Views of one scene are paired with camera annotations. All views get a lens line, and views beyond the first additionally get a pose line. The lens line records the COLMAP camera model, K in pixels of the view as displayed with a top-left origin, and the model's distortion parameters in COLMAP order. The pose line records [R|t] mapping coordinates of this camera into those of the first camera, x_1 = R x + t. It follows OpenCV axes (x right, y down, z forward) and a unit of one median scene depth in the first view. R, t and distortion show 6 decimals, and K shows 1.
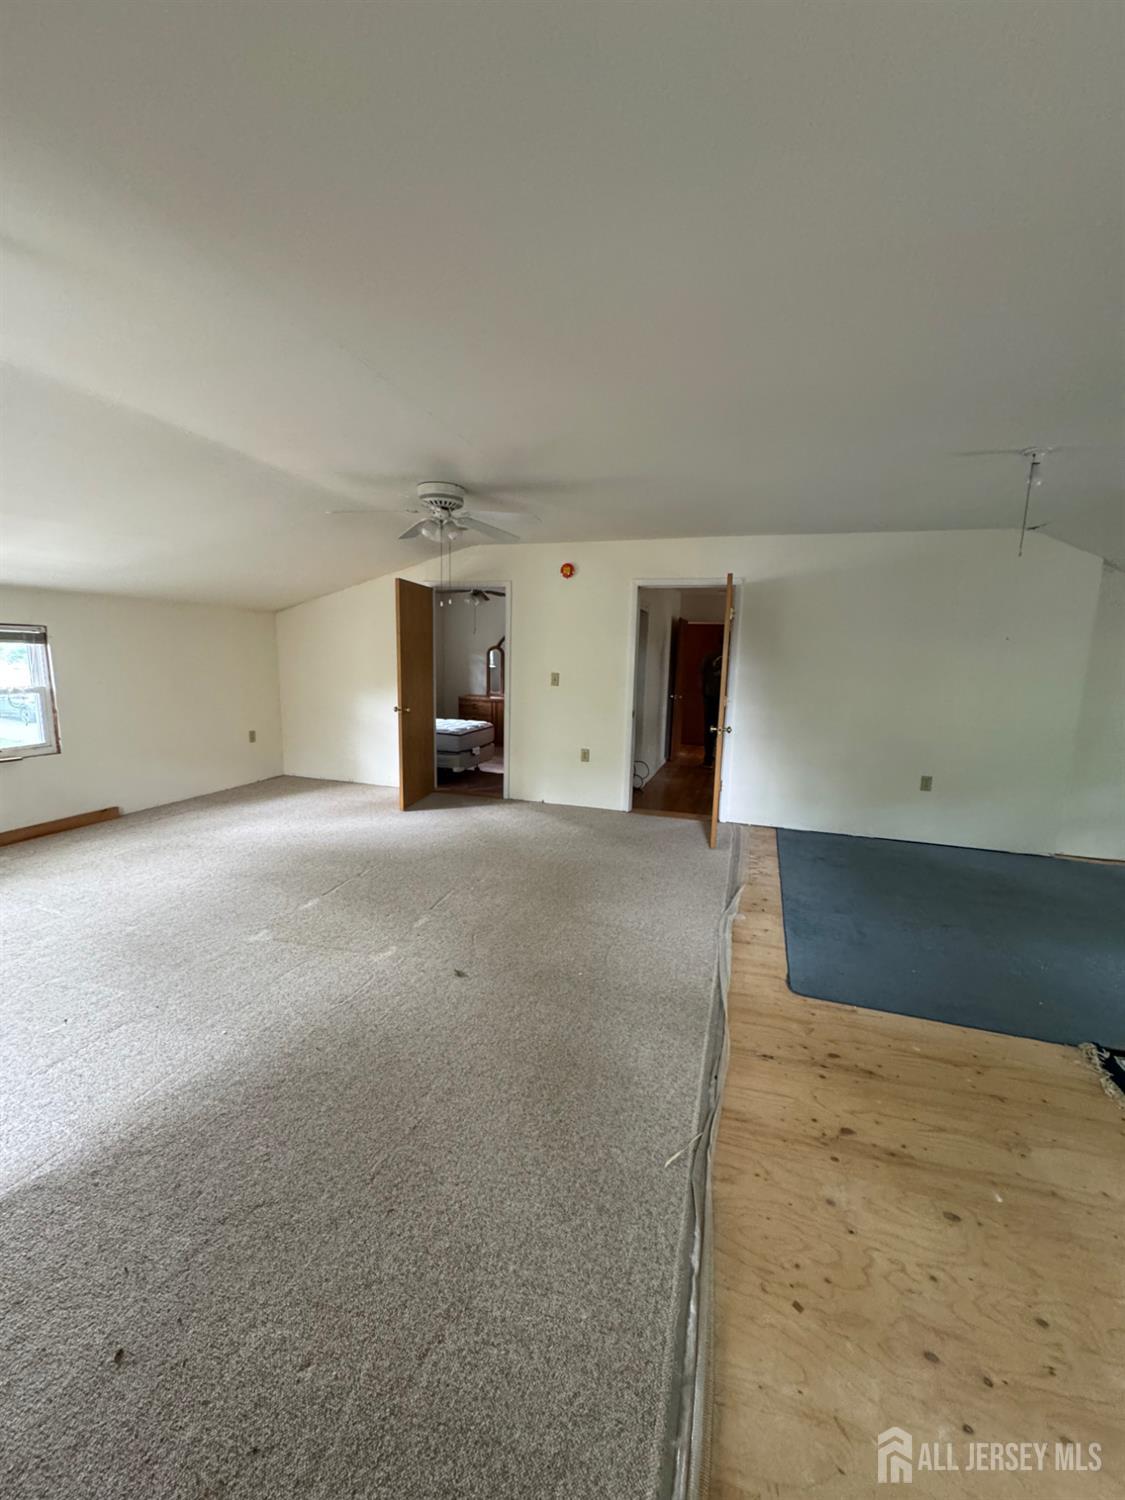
lens RADIAL K [[602.6, 0, 562.5], [0, 602.6, 750.0], [0, 0, 1]] dist [0.000565, 0.000033]
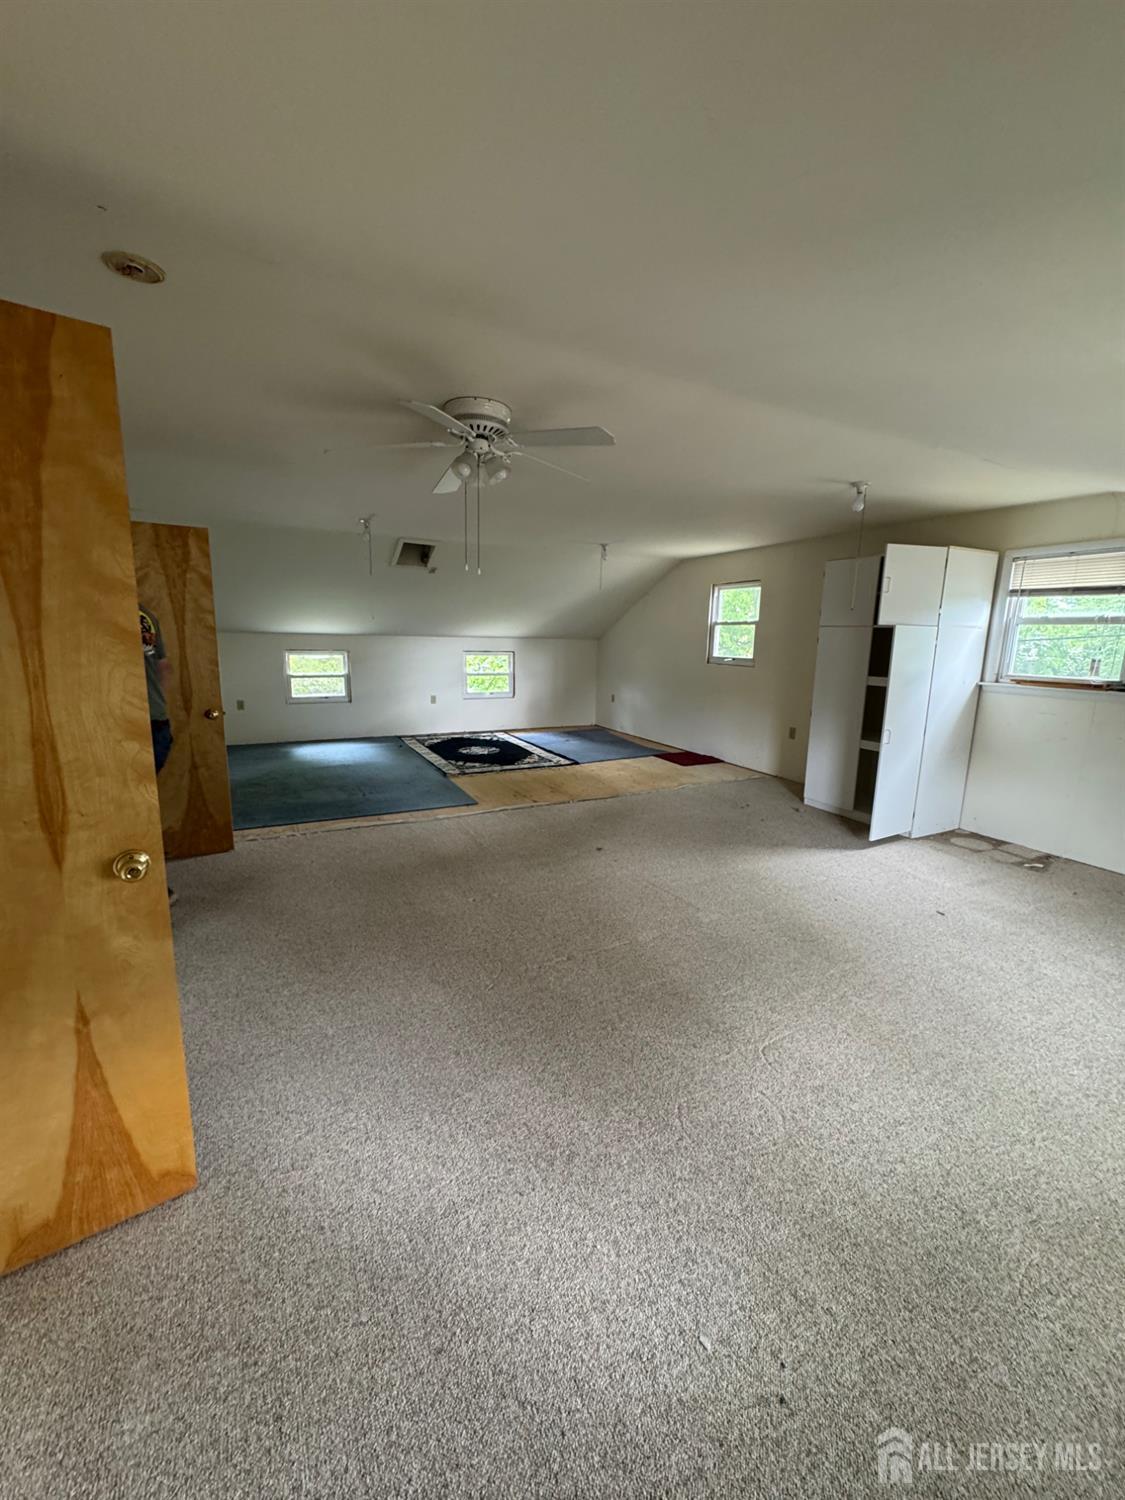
lens RADIAL K [[602.6, 0, 562.5], [0, 602.6, 750.0], [0, 0, 1]] dist [0.000565, 0.000033]
pose [[-0.712007, -0.170459, 0.681168, -0.913785], [0.070428, 0.947858, 0.310814, -0.291425], [-0.698631, 0.269275, -0.662877, 1.662621]]
